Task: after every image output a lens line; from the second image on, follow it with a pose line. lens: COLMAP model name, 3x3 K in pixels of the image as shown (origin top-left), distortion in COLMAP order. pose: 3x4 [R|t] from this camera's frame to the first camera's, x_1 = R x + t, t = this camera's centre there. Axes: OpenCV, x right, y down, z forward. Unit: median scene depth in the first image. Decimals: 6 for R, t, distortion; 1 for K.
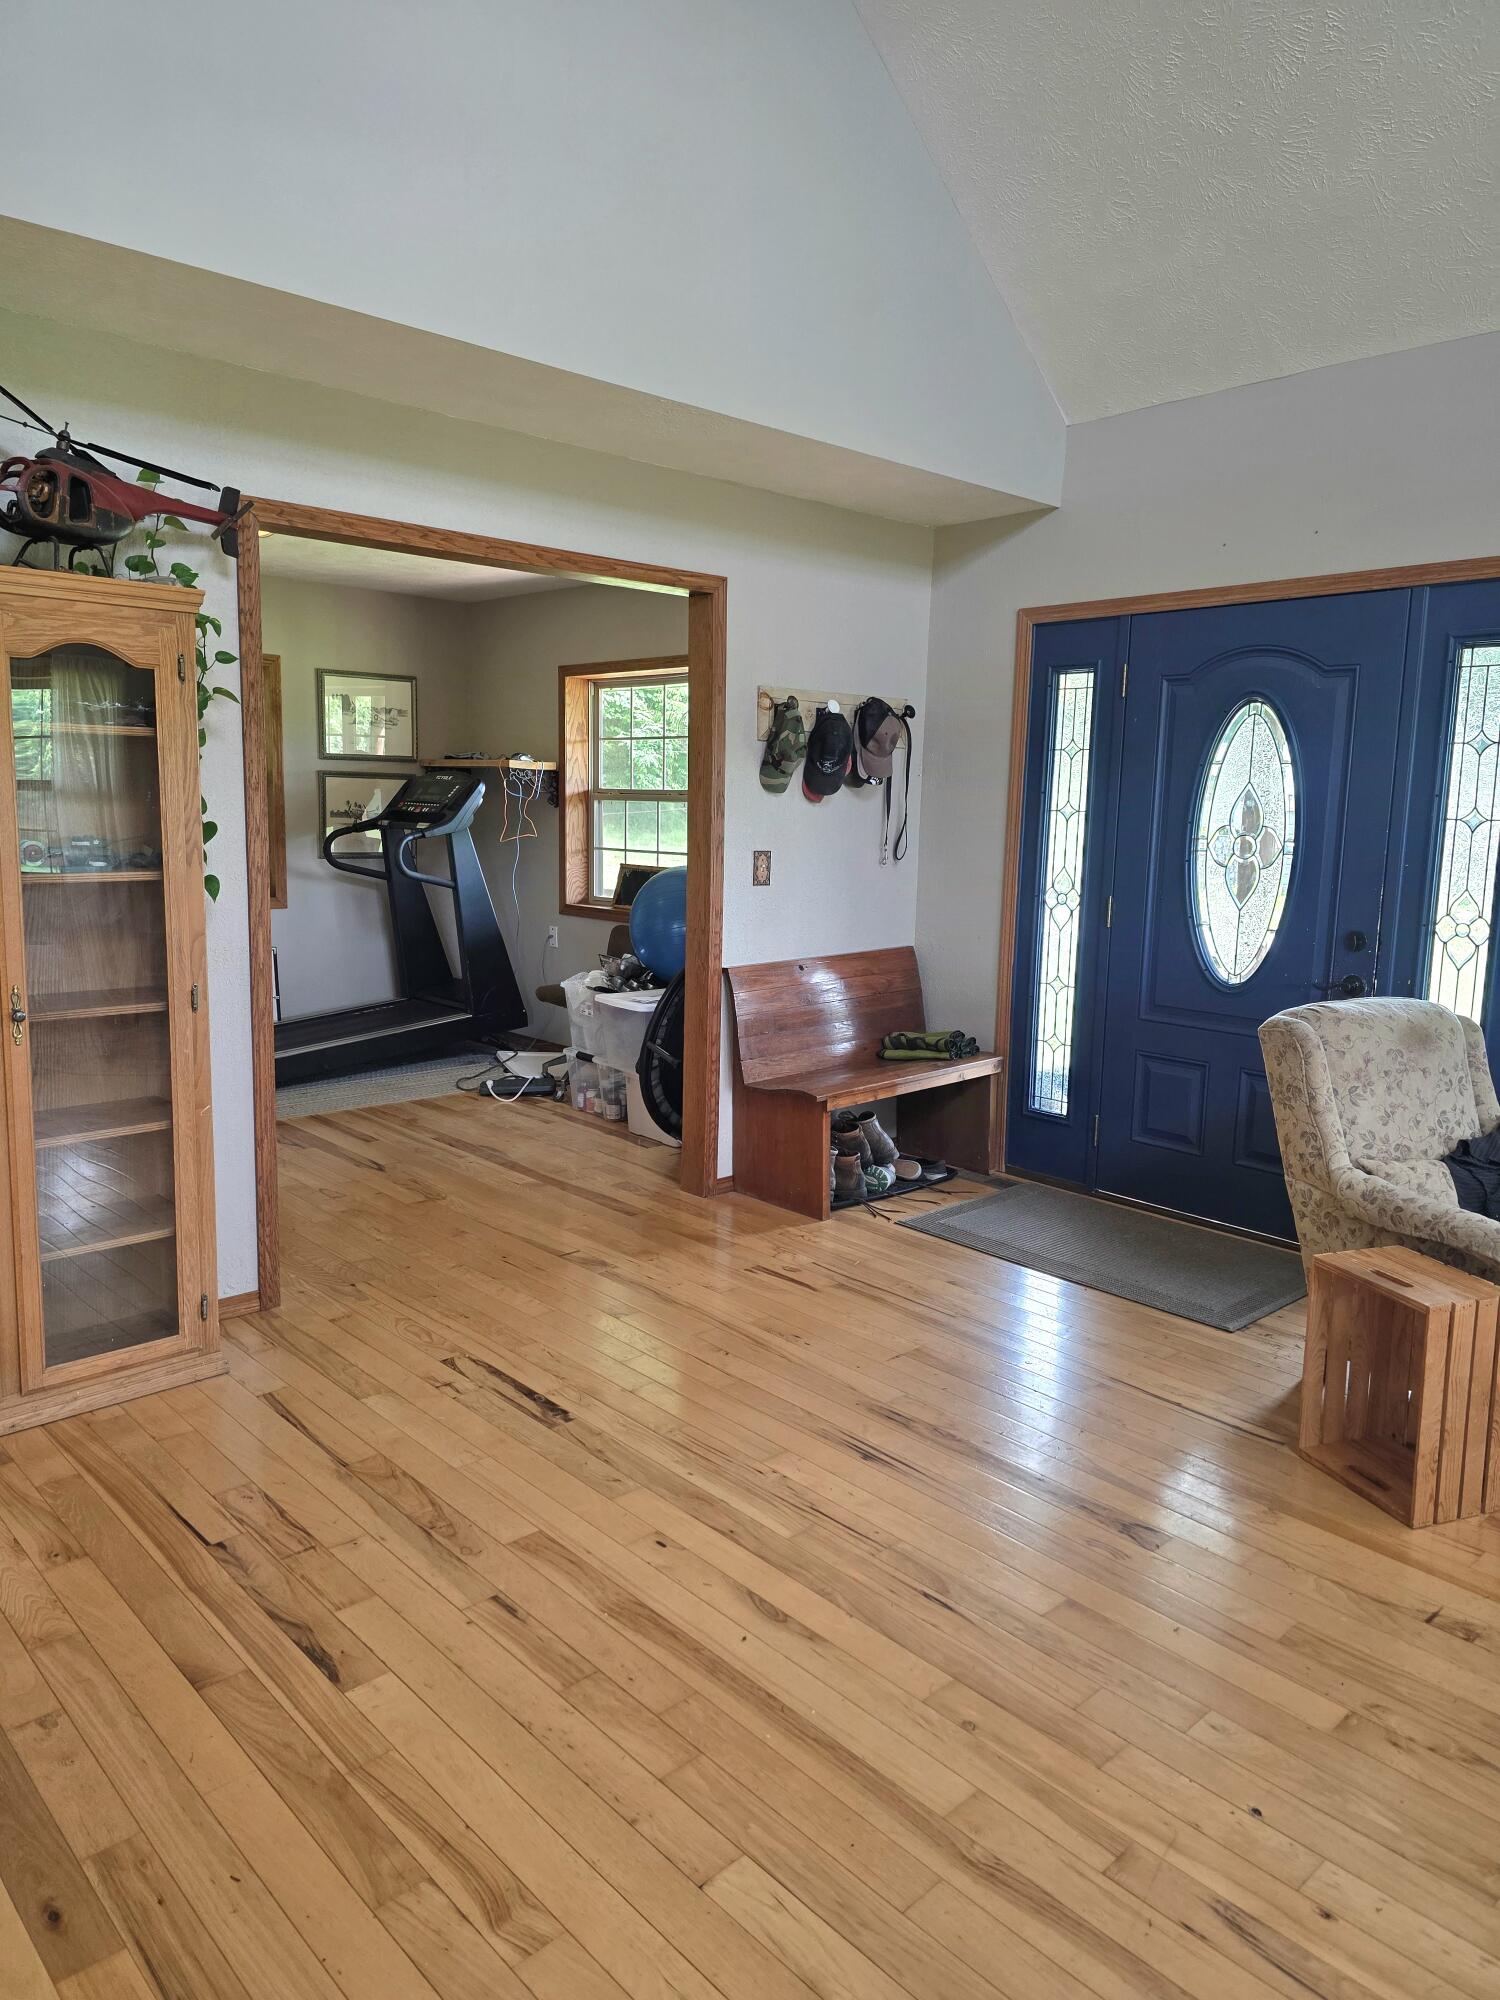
lens RADIAL K [[1340.9, 0, 741.8], [0, 1340.9, 995.9], [0, 0, 1]] dist [0.068900, -0.065257]
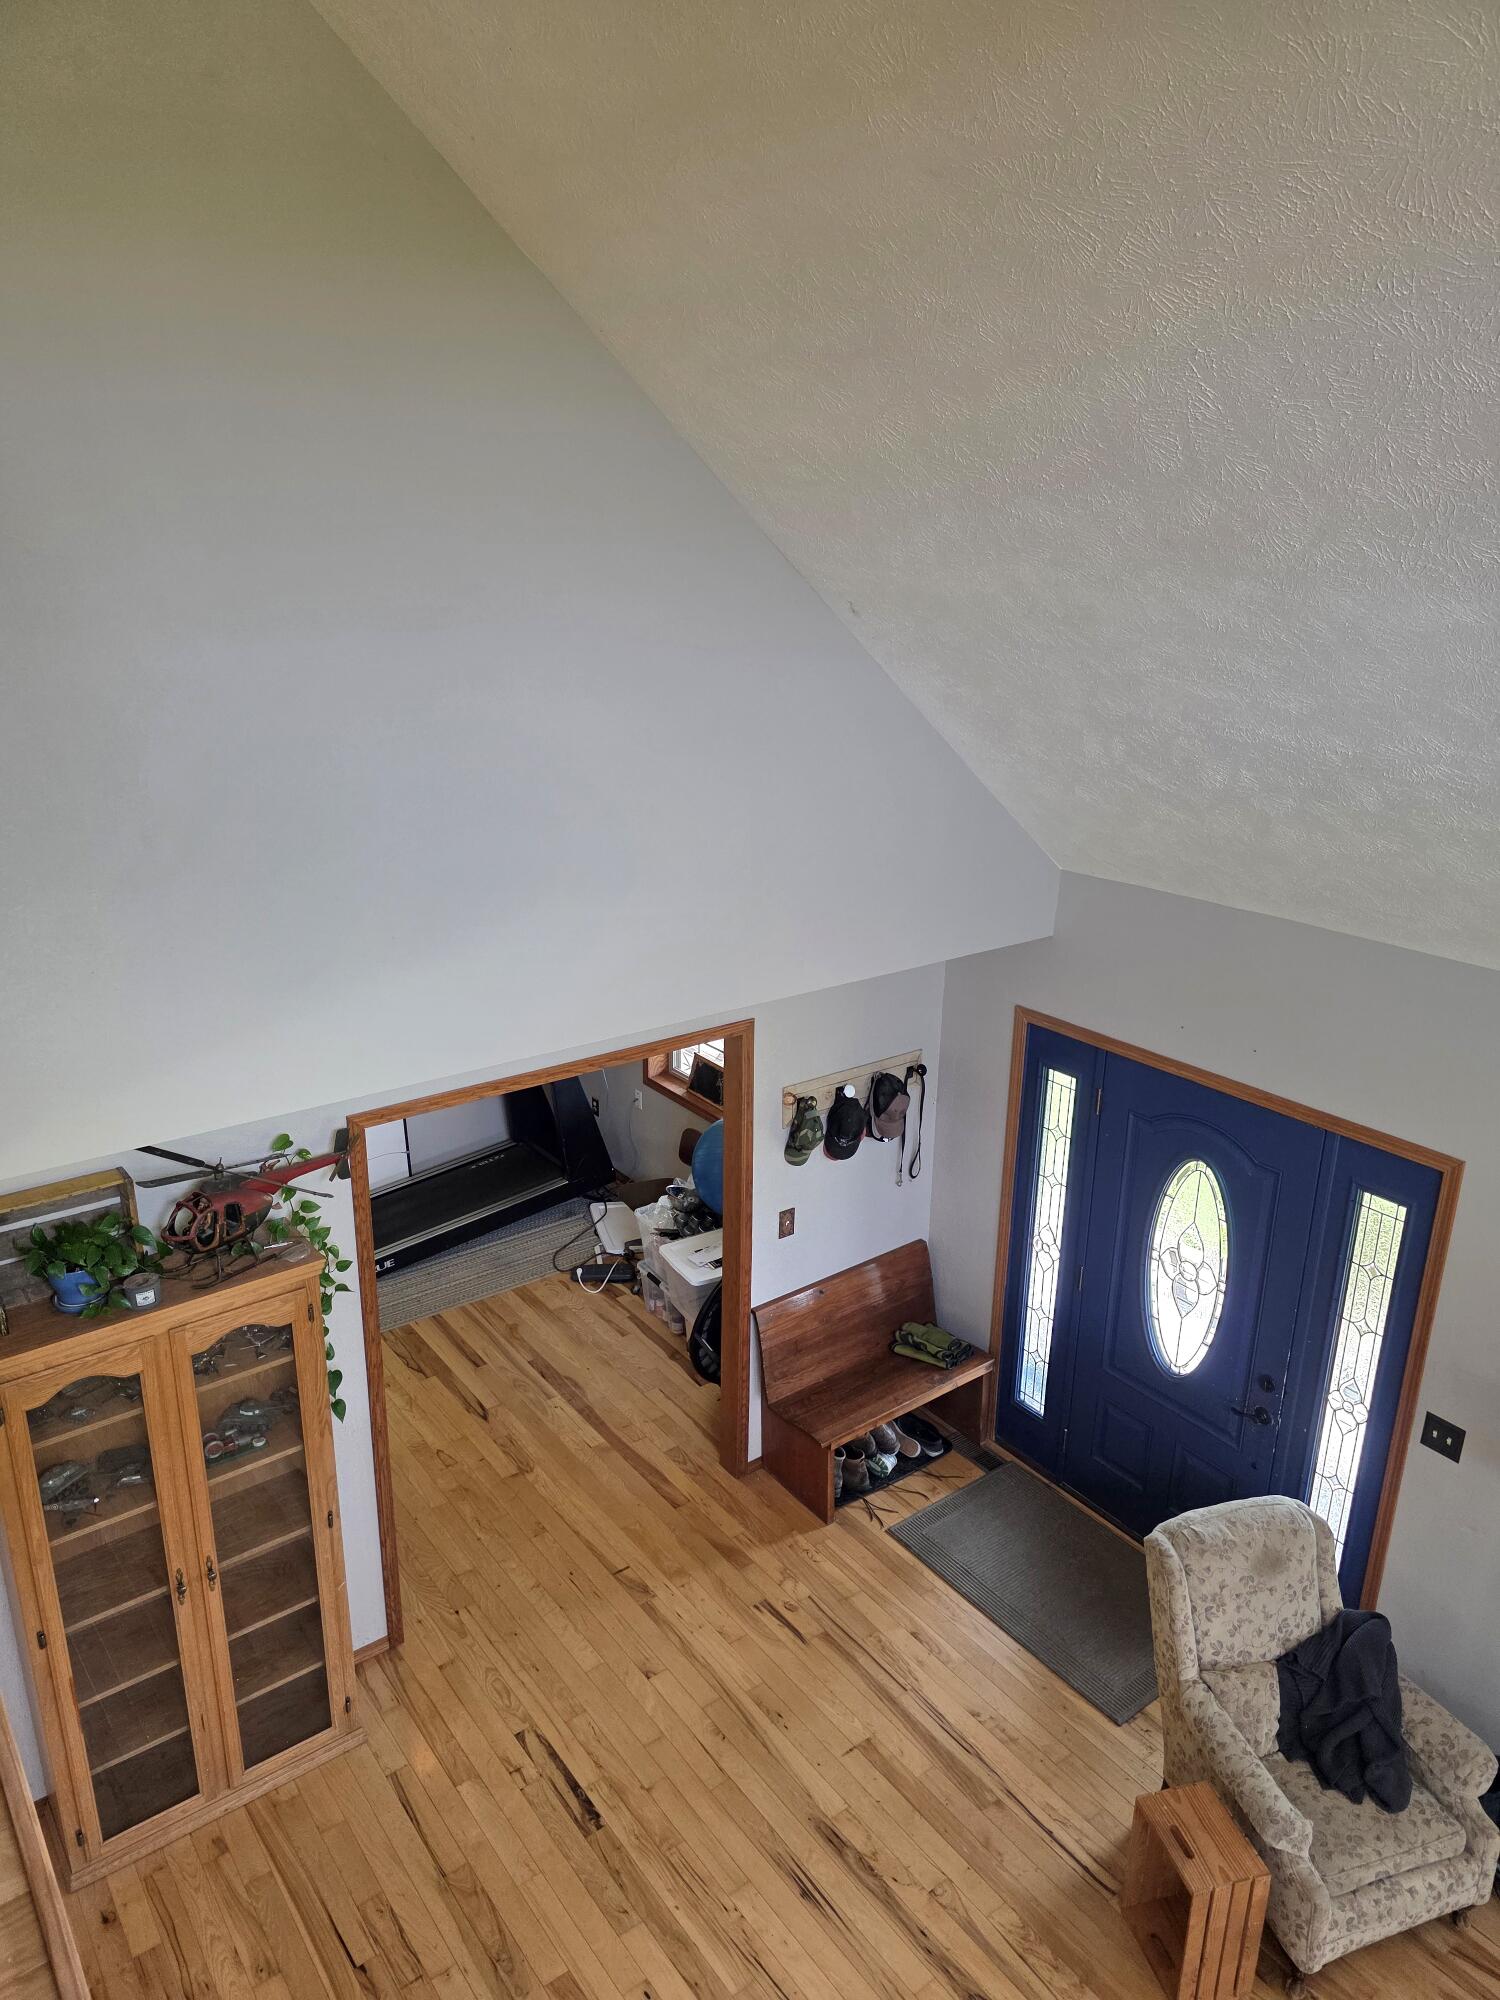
lens RADIAL K [[1337.3, 0, 731.7], [0, 1337.3, 1009.0], [0, 0, 1]] dist [0.051226, -0.051124]
pose [[0.993975, 0.023103, -0.107143, 0.095012], [-0.003382, 0.983531, 0.180706, -0.529128], [0.109553, -0.179255, 0.977684, -0.141589]]
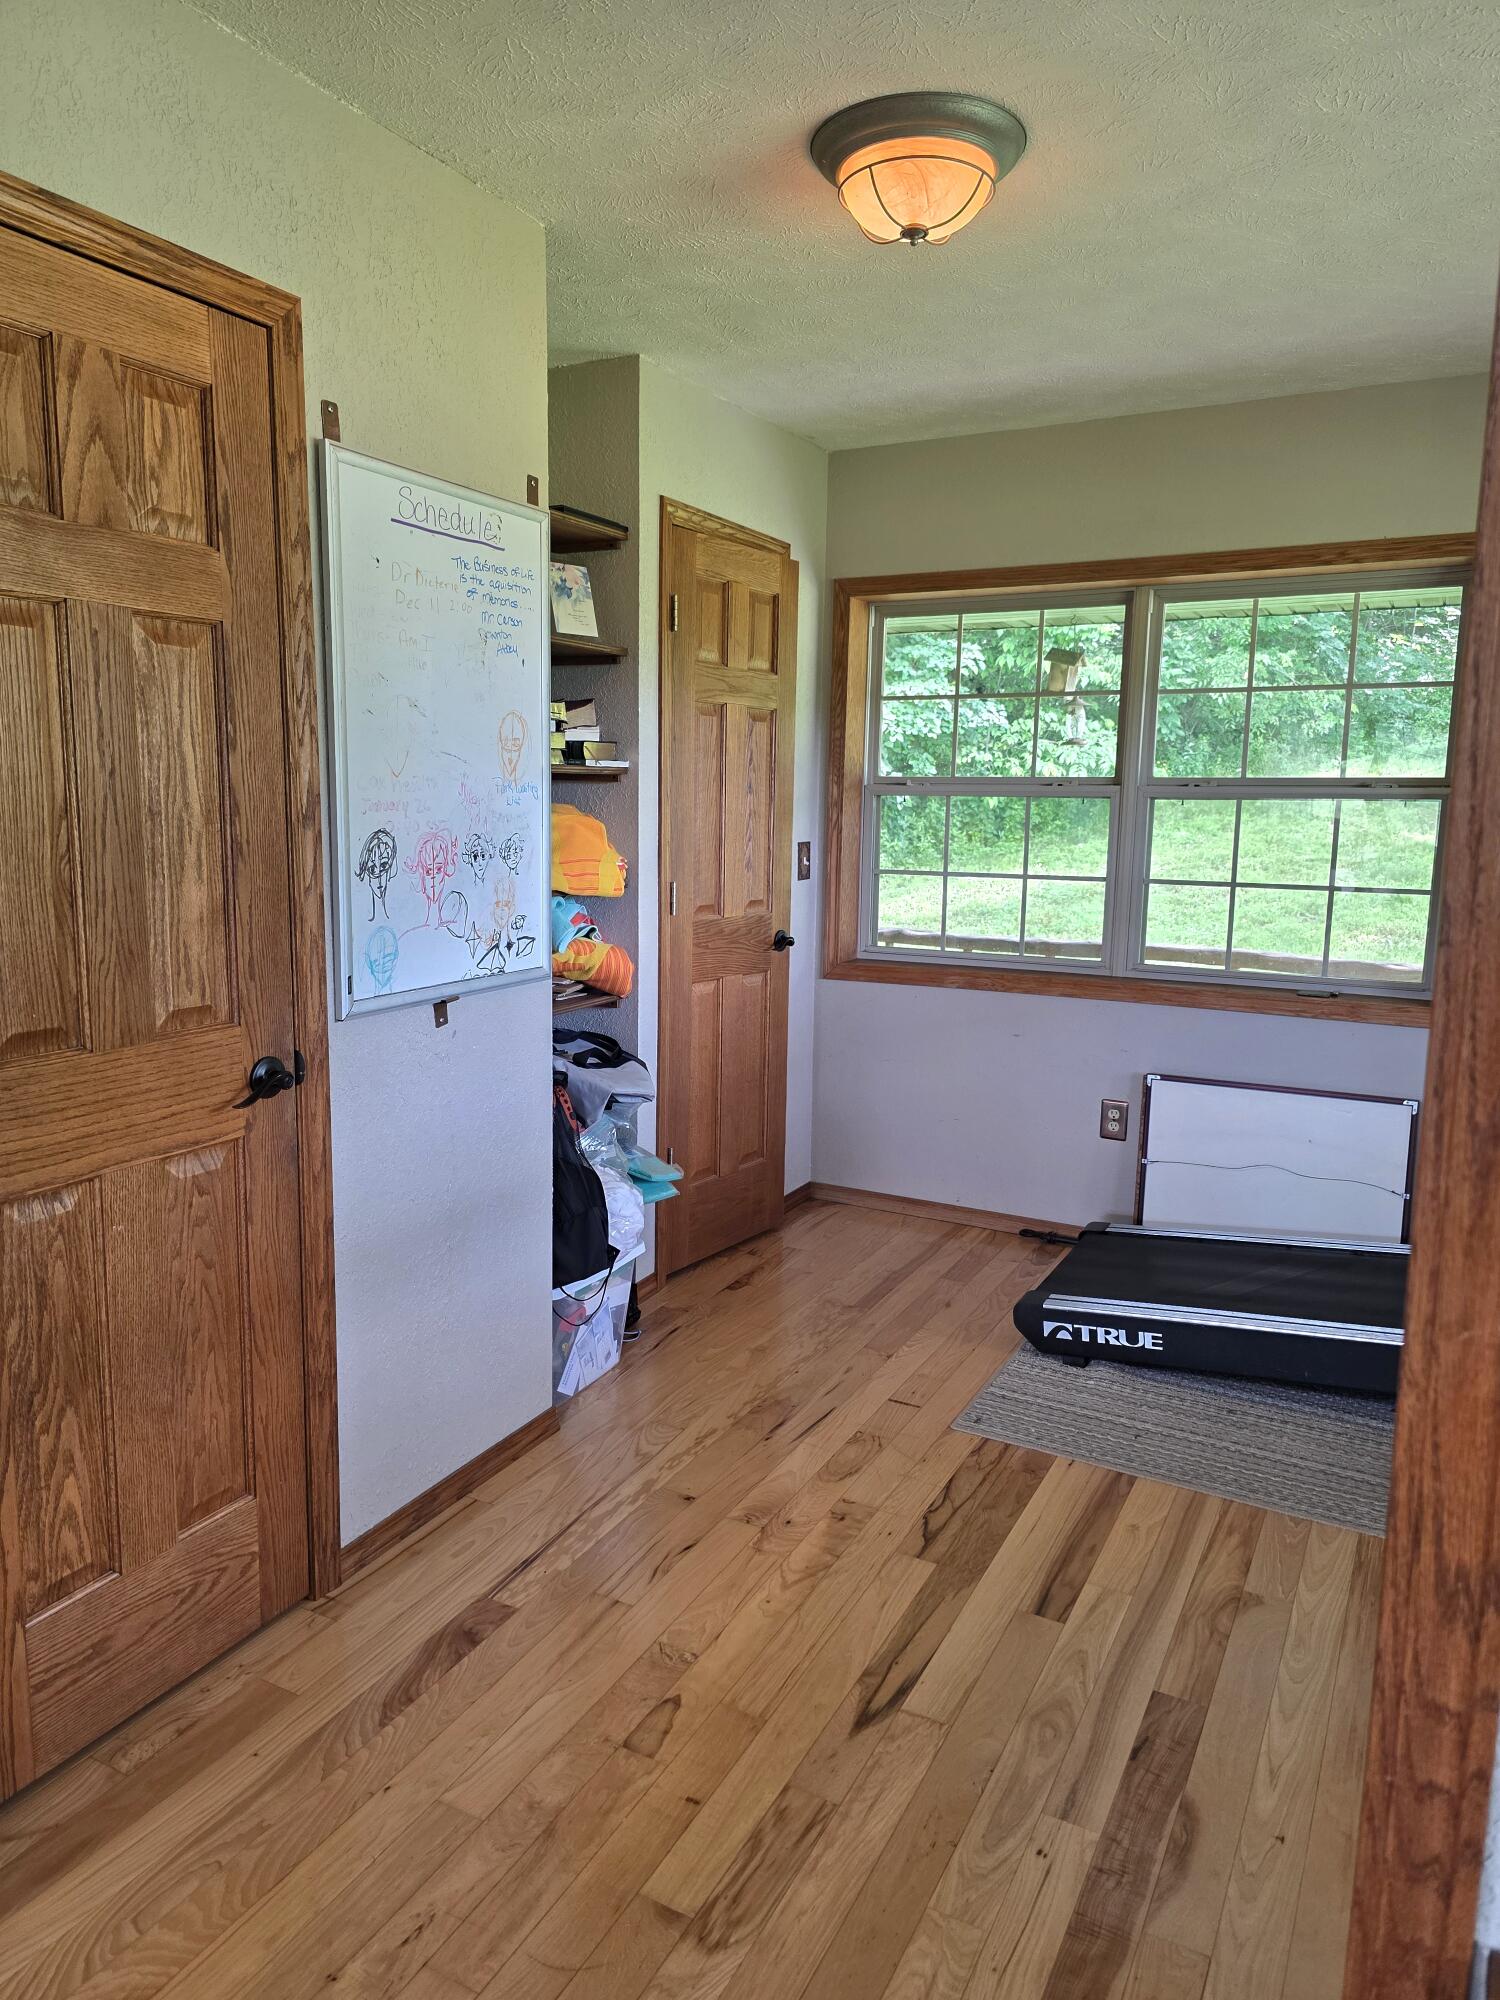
lens RADIAL K [[1340.9, 0, 741.8], [0, 1340.9, 995.9], [0, 0, 1]] dist [0.068900, -0.065257]
pose [[0.337611, 0.127836, -0.932565, 0.085869], [-0.142696, 0.986235, 0.083534, -0.132070], [0.930407, 0.104871, 0.351205, 0.898147]]
